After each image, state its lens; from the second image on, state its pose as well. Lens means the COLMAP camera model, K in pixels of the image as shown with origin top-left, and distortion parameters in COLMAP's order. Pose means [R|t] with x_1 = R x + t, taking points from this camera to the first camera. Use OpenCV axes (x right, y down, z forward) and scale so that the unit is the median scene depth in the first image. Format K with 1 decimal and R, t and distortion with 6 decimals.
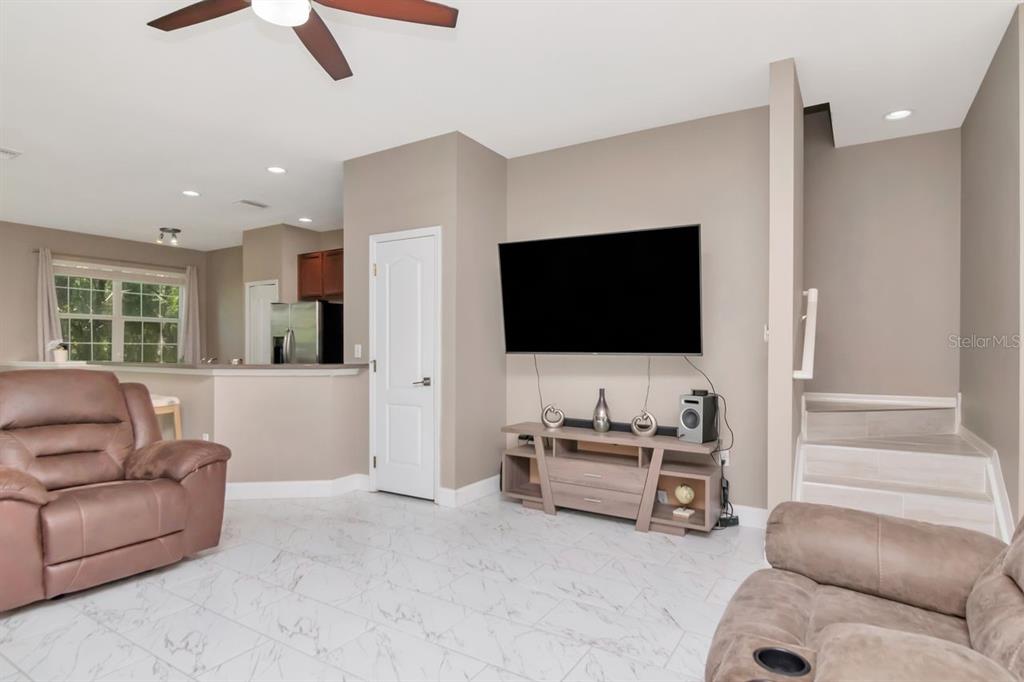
lens RADIAL K [[550.7, 0, 512.0], [0, 550.7, 341.0], [0, 0, 1]] dist [0.000633, -0.010087]
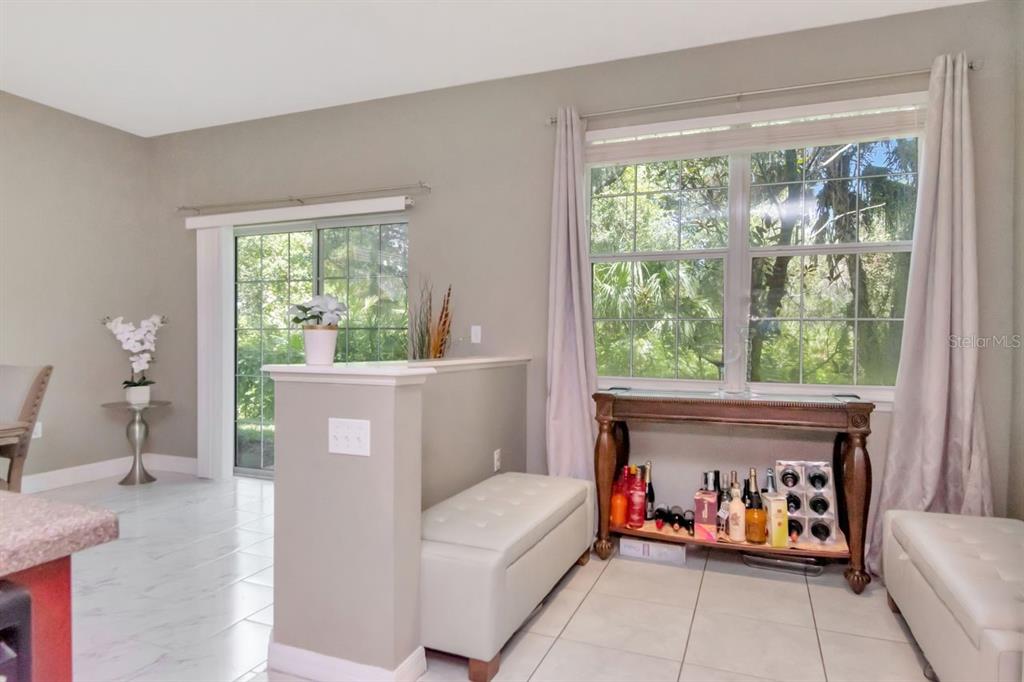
lens RADIAL K [[600.4, 0, 514.0], [0, 600.4, 329.9], [0, 0, 1]] dist [-0.000206, -0.015885]
pose [[0.175479, -0.015958, -0.984354, -0.348815], [0.005142, 0.999870, -0.015292, 0.018863], [0.984470, -0.002378, 0.175538, 0.812297]]
